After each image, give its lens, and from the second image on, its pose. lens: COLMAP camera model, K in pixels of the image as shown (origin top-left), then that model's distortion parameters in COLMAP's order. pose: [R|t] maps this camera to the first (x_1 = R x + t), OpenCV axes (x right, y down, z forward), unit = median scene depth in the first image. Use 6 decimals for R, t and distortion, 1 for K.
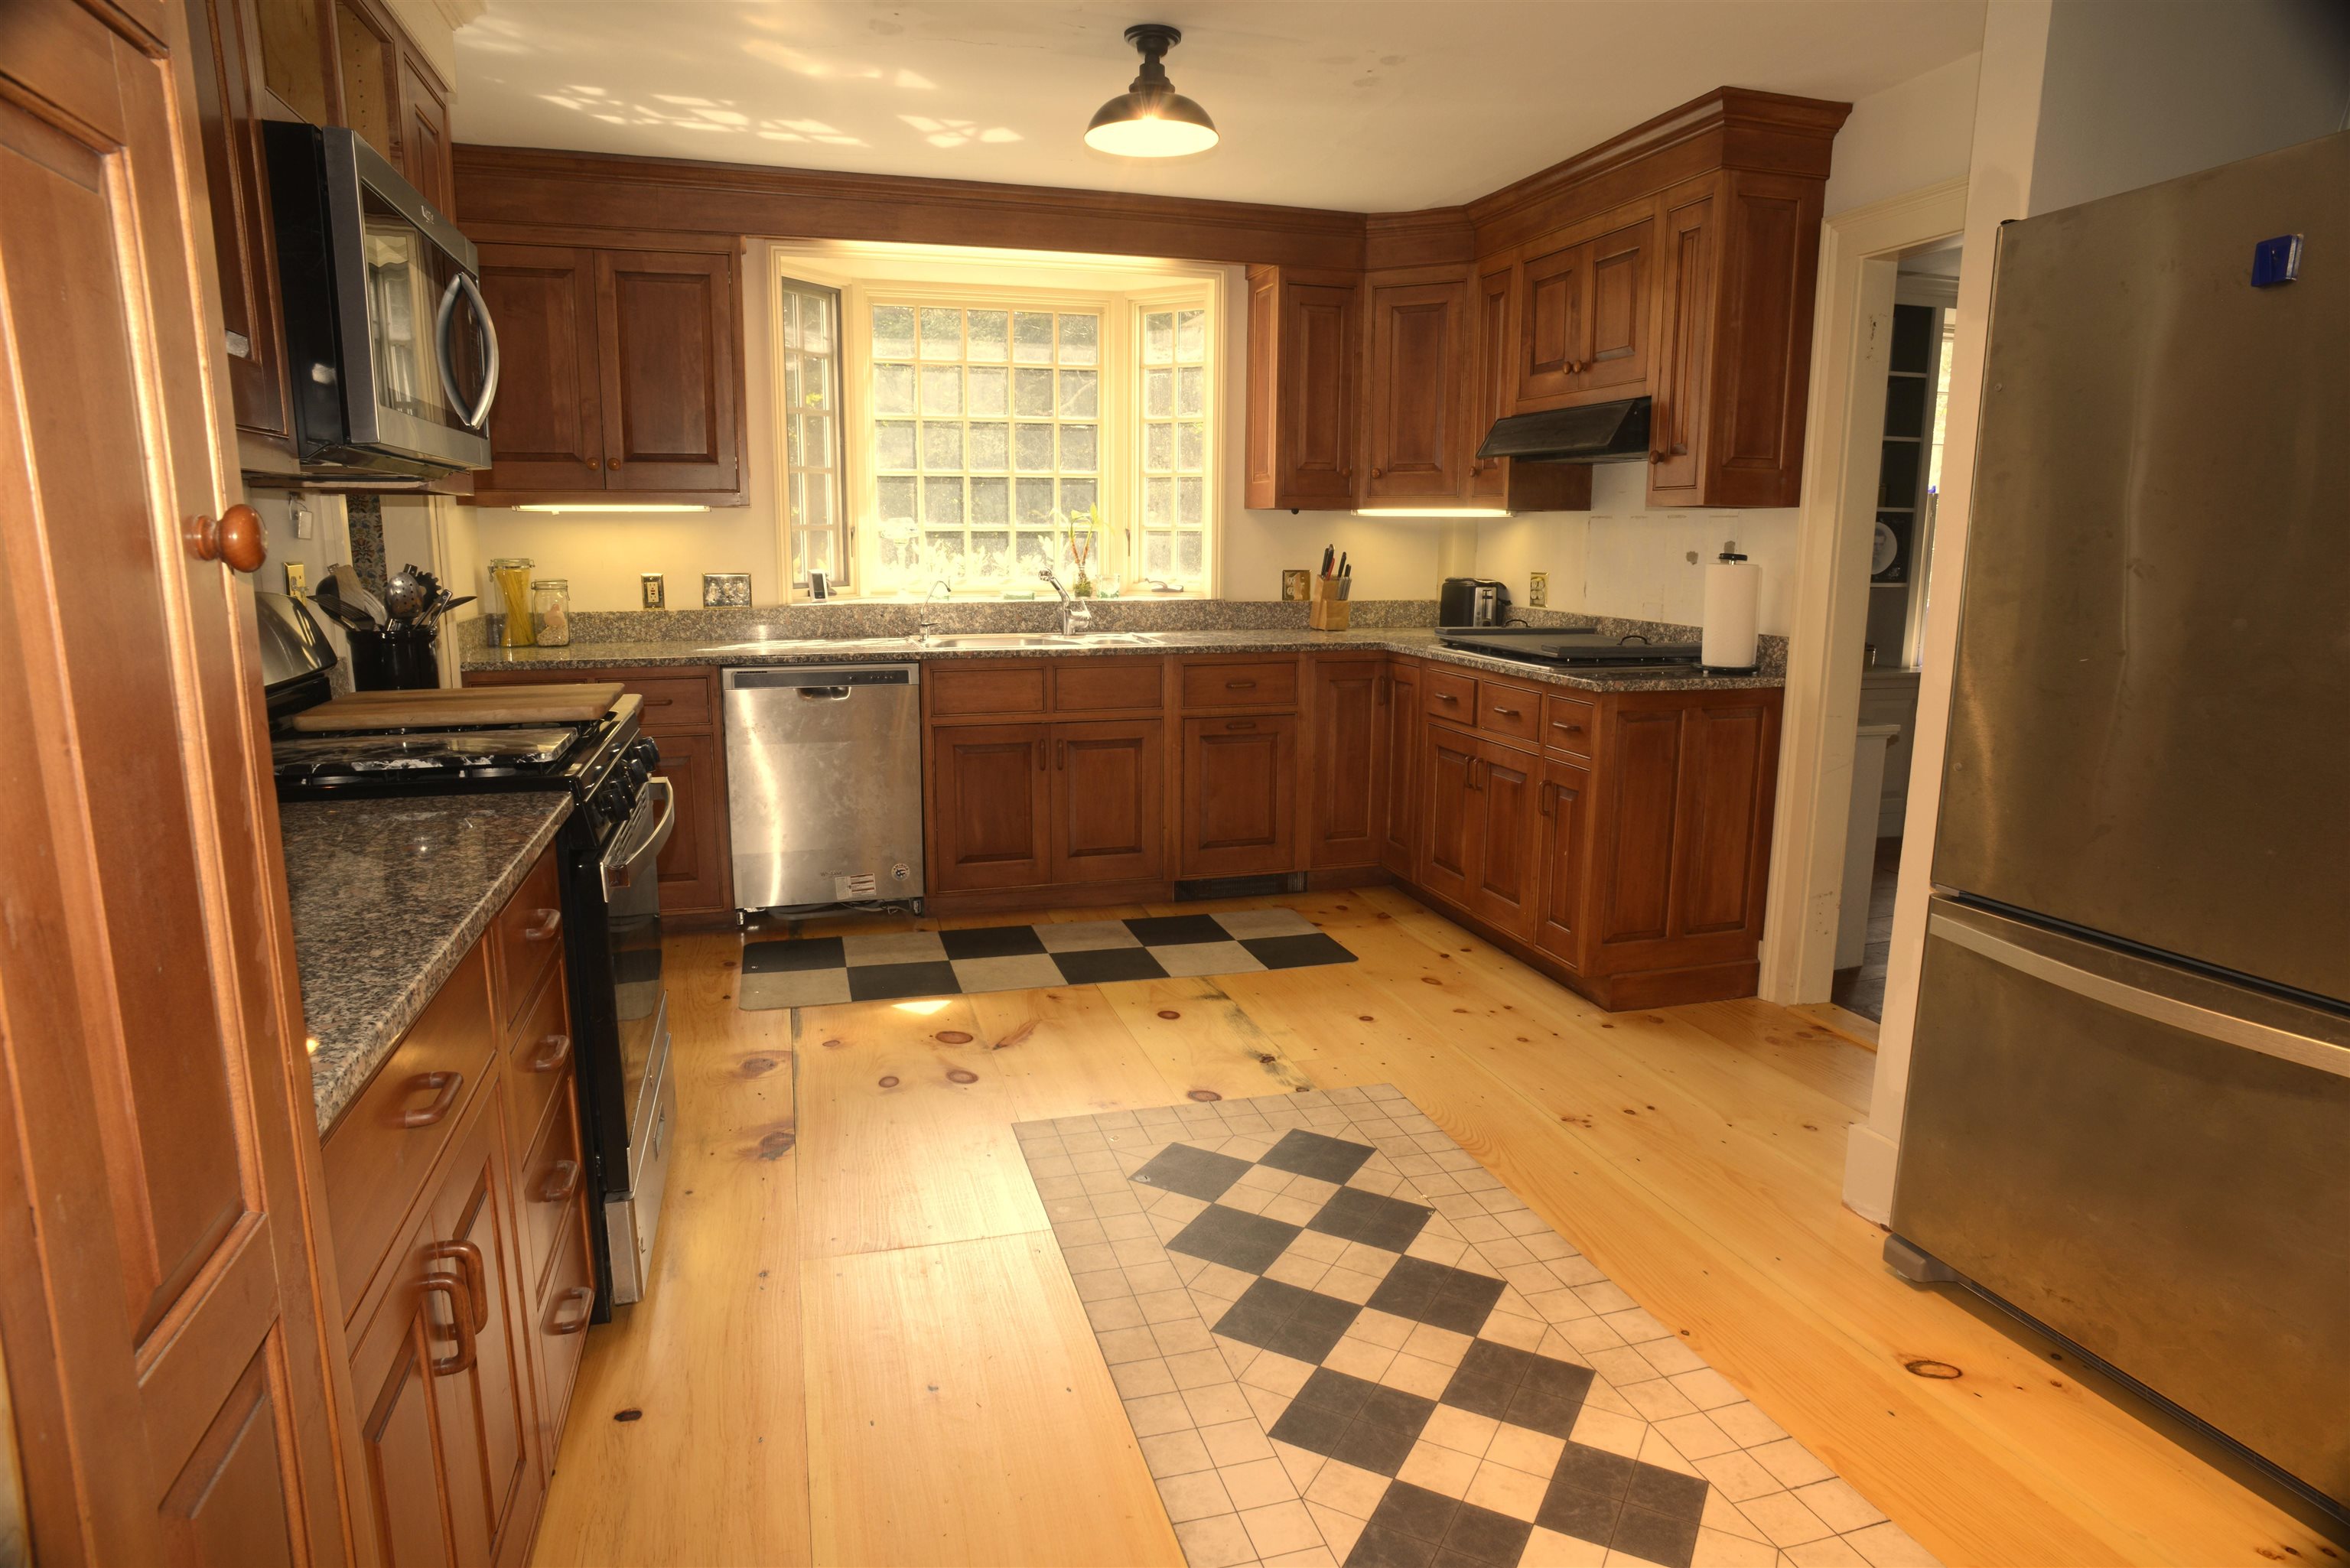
lens RADIAL K [[1339.6, 0, 1175.0], [0, 1339.6, 784.0], [0, 0, 1]] dist [-0.097678, 0.066290]
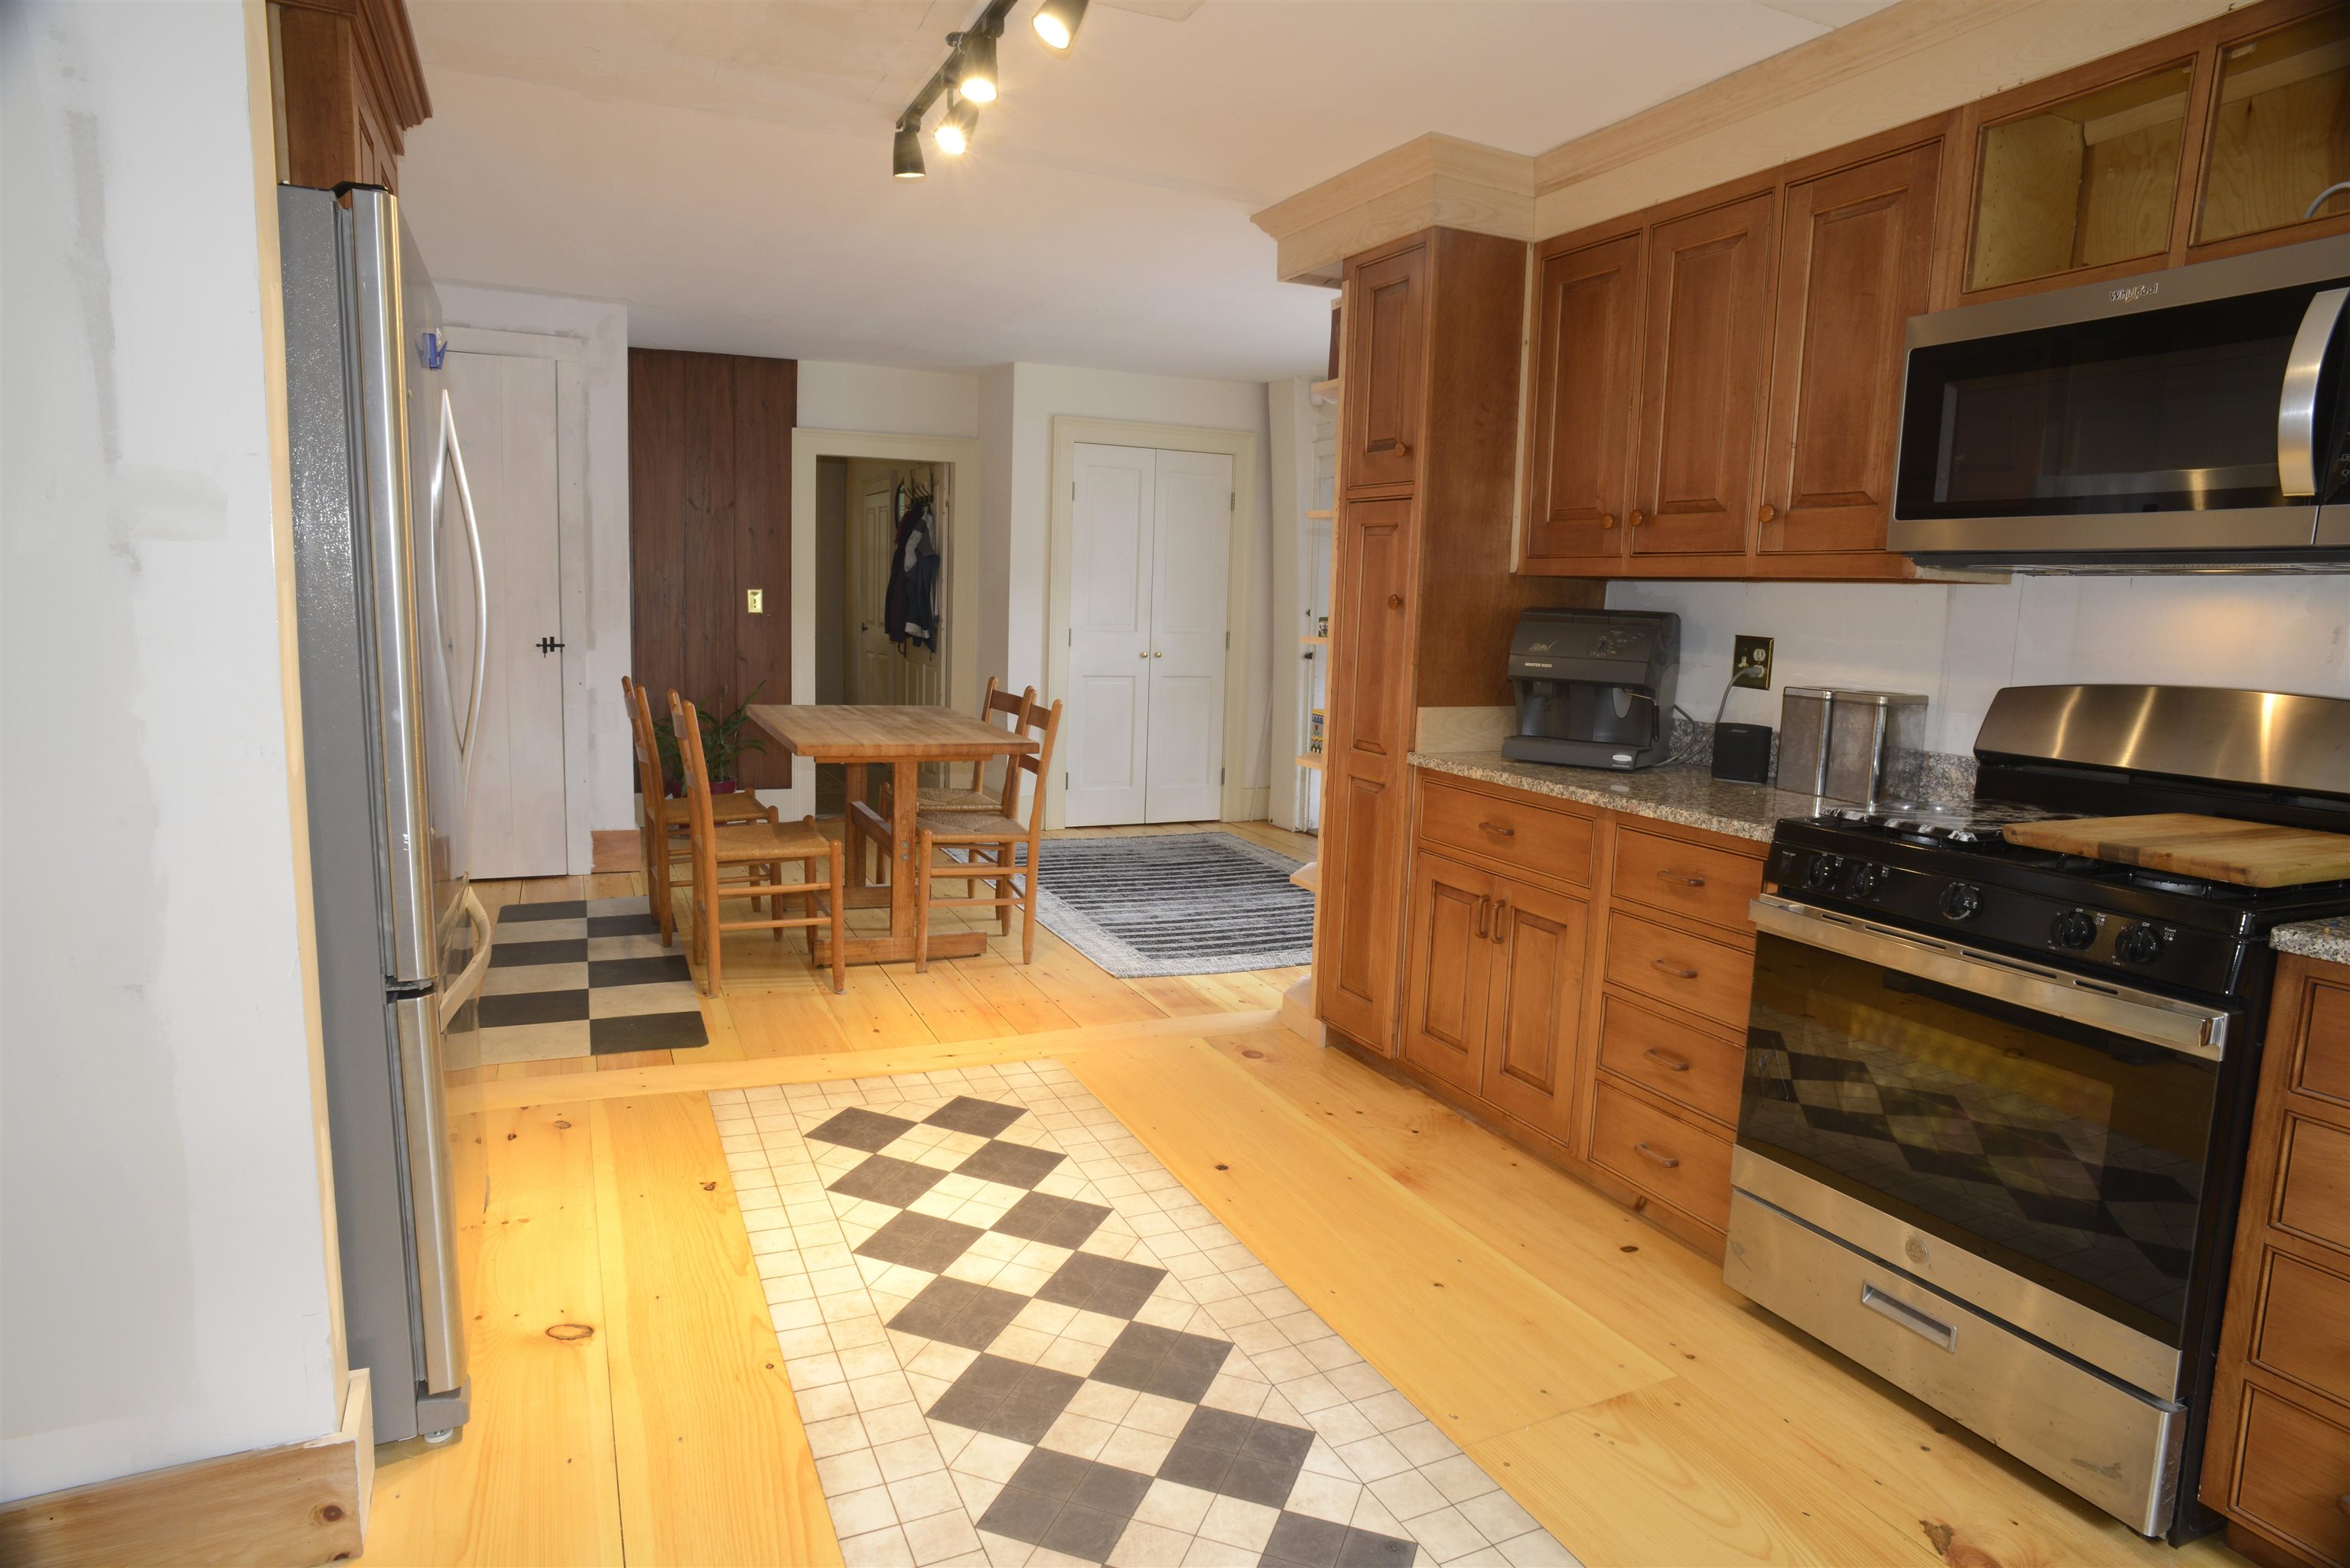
lens RADIAL K [[1339.6, 0, 1175.0], [0, 1339.6, 784.0], [0, 0, 1]] dist [-0.097678, 0.066290]
pose [[-0.987534, -0.012806, -0.156886, 0.244677], [-0.062361, 0.946961, 0.315240, -0.341150], [0.144528, 0.321094, -0.935954, 1.835398]]
